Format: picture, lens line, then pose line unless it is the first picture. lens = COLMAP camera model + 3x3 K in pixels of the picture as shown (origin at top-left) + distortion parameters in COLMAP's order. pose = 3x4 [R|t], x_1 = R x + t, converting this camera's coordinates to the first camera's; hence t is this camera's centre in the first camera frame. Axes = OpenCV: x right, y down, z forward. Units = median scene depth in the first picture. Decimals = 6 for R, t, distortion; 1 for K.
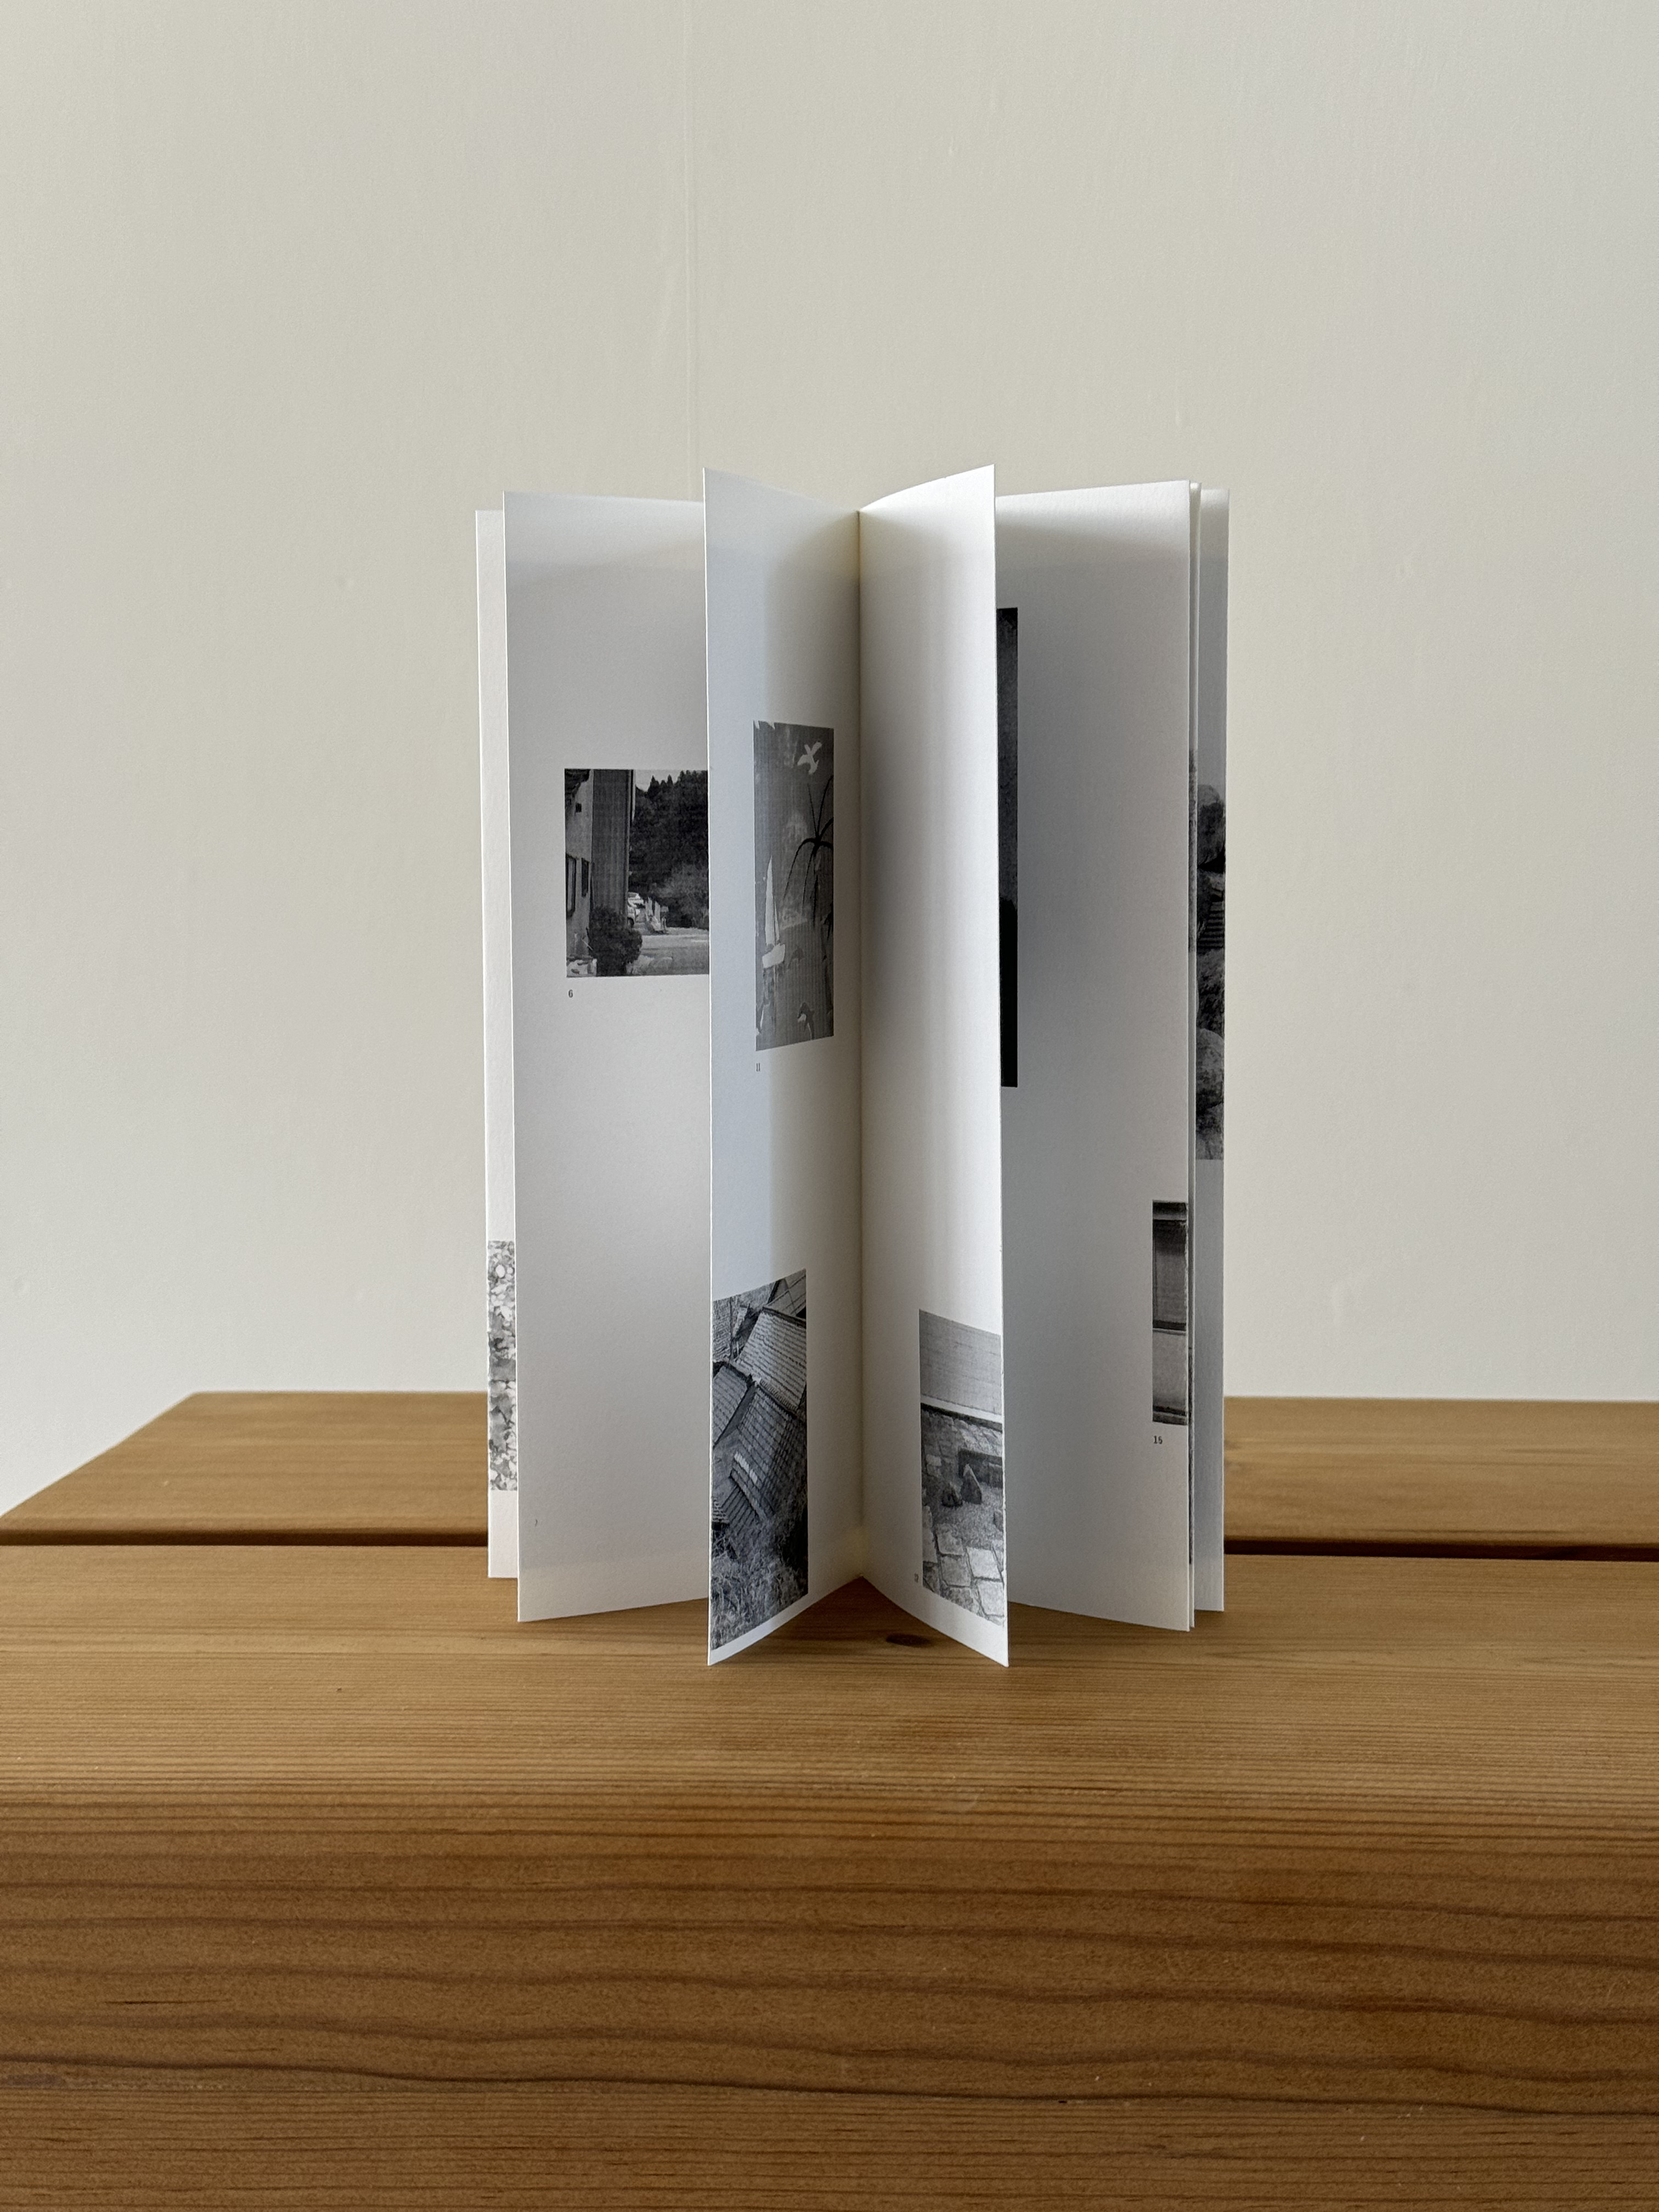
lens RADIAL K [[3087.3, 0, 829.3], [0, 3087.3, 1059.4], [0, 0, 1]] dist [0.132346, -0.033176]
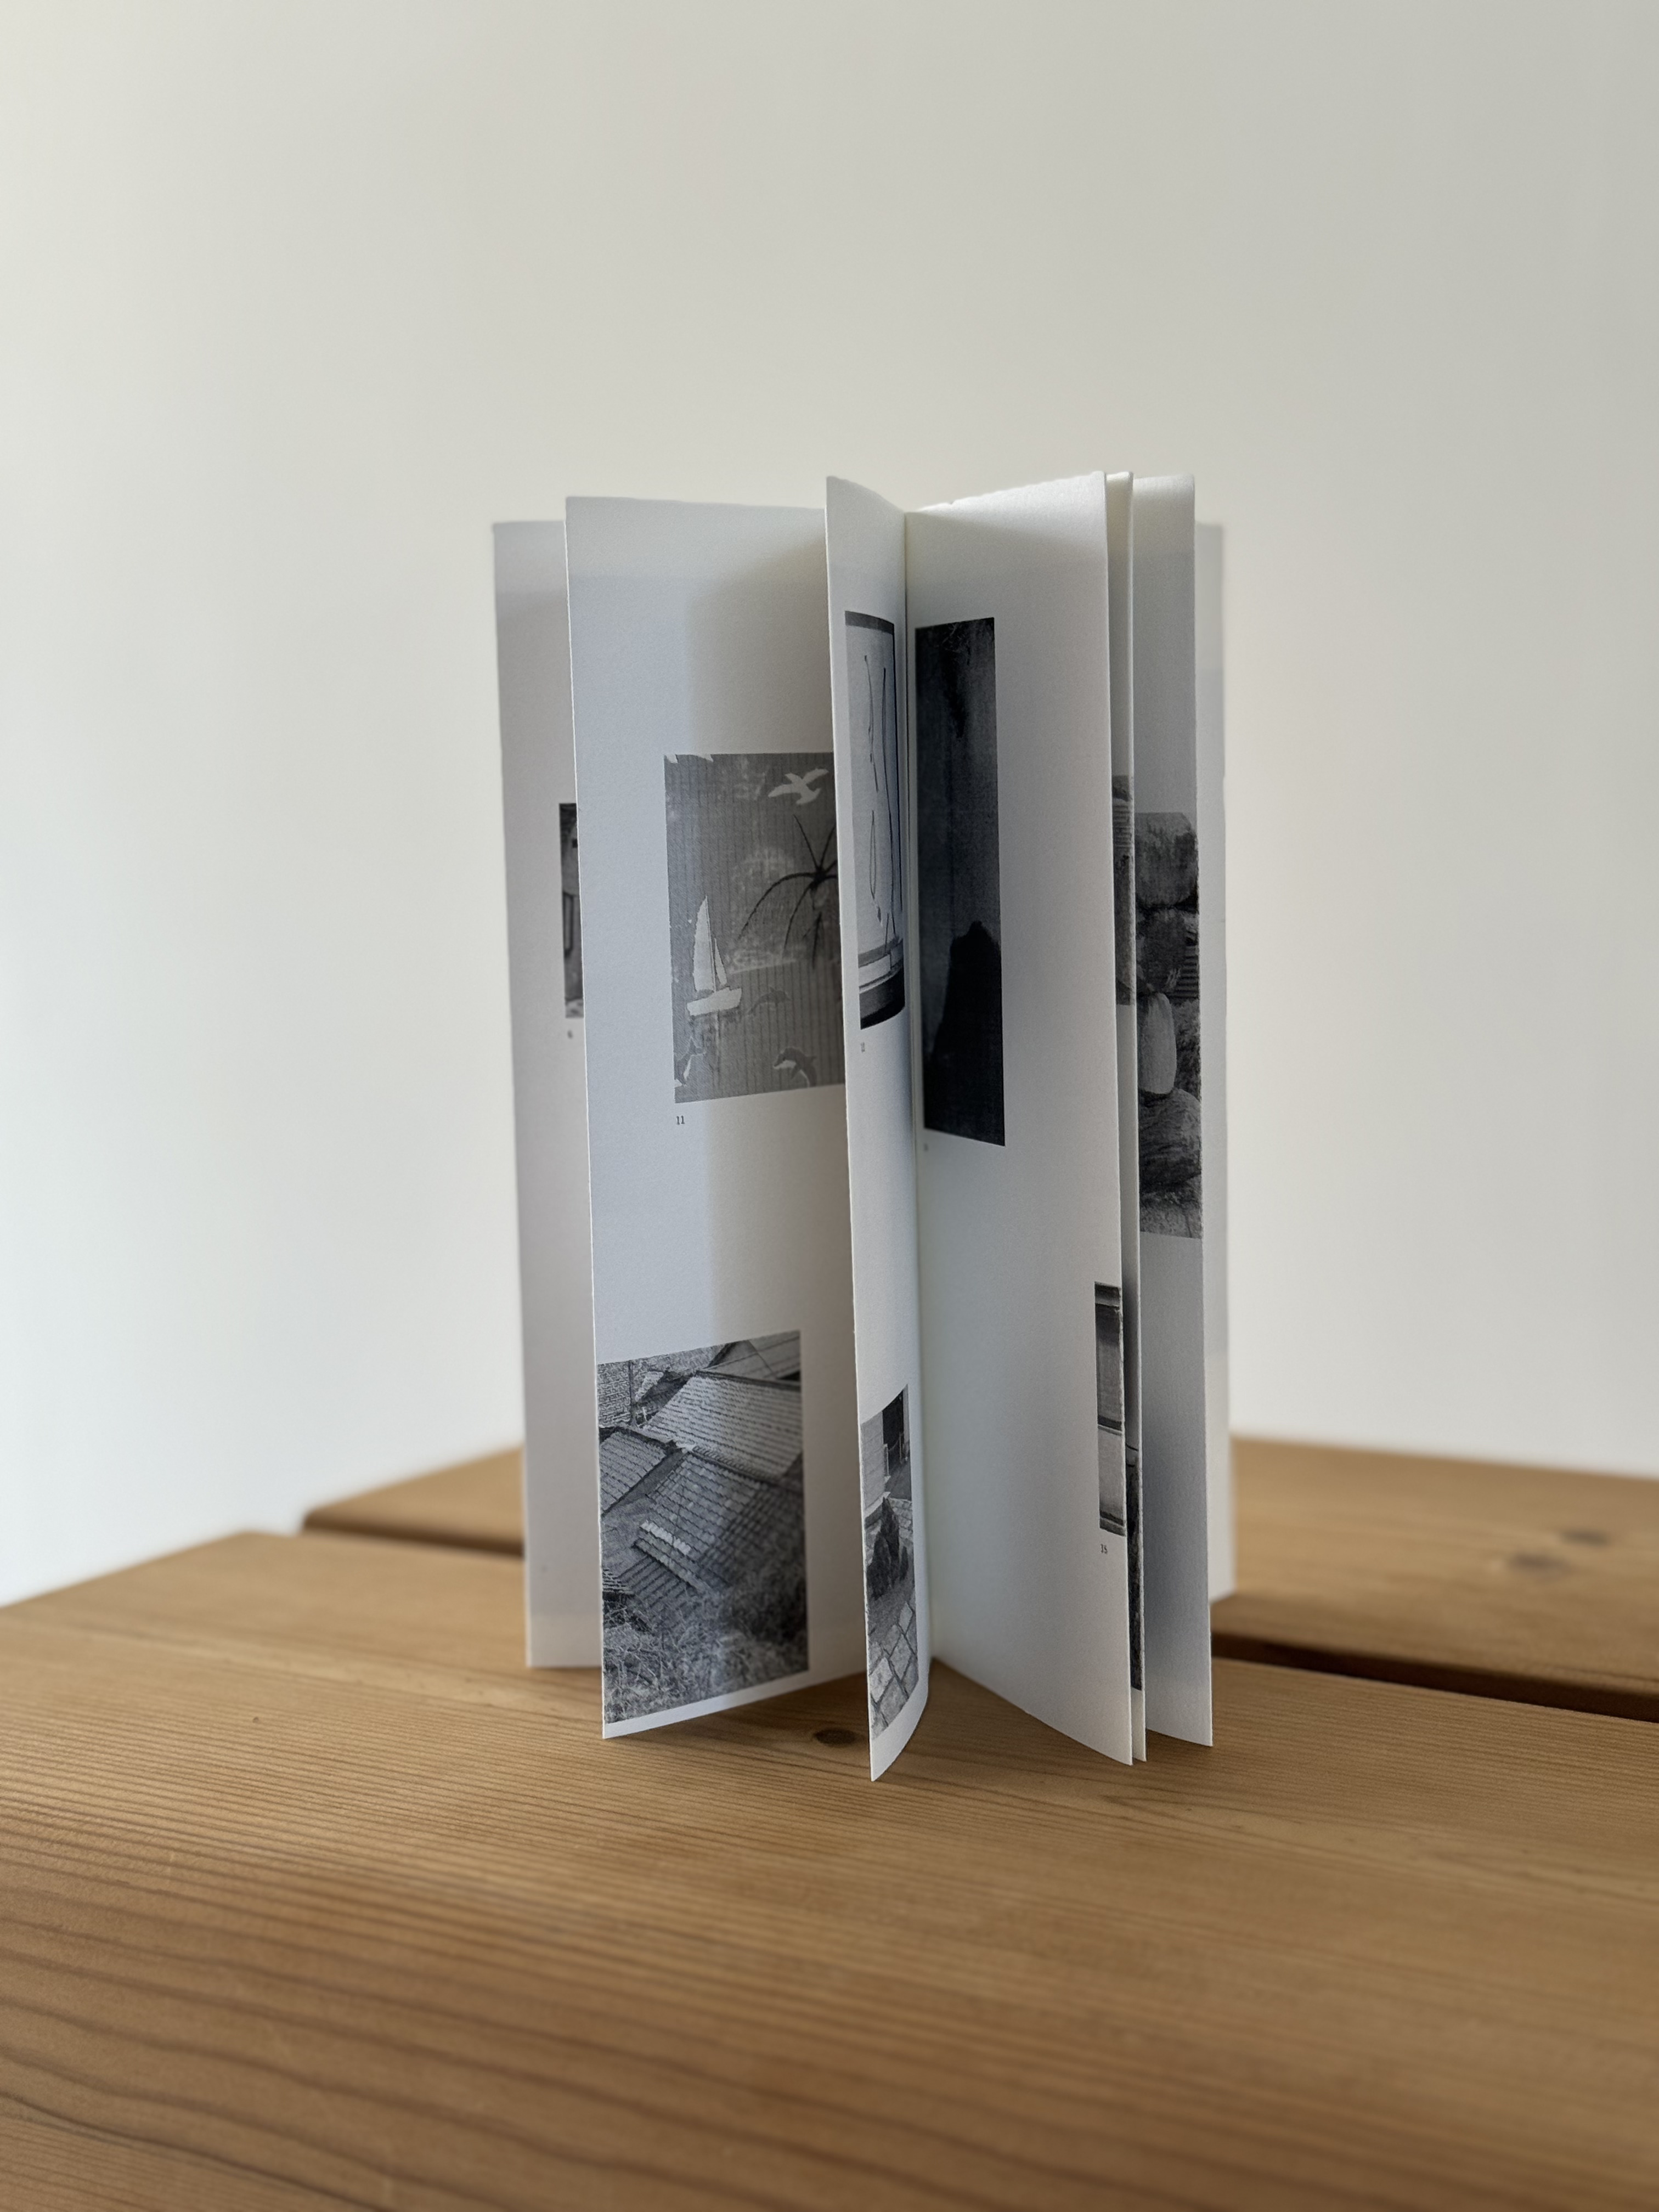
lens RADIAL K [[3112.1, 0, 829.5], [0, 3112.1, 1106.0], [0, 0, 1]] dist [0.165932, -0.302514]
pose [[0.885755, 0.032860, -0.462989, 0.463820], [-0.013521, 0.998894, 0.045028, -0.045855], [0.463956, -0.033624, 0.885220, 0.174137]]
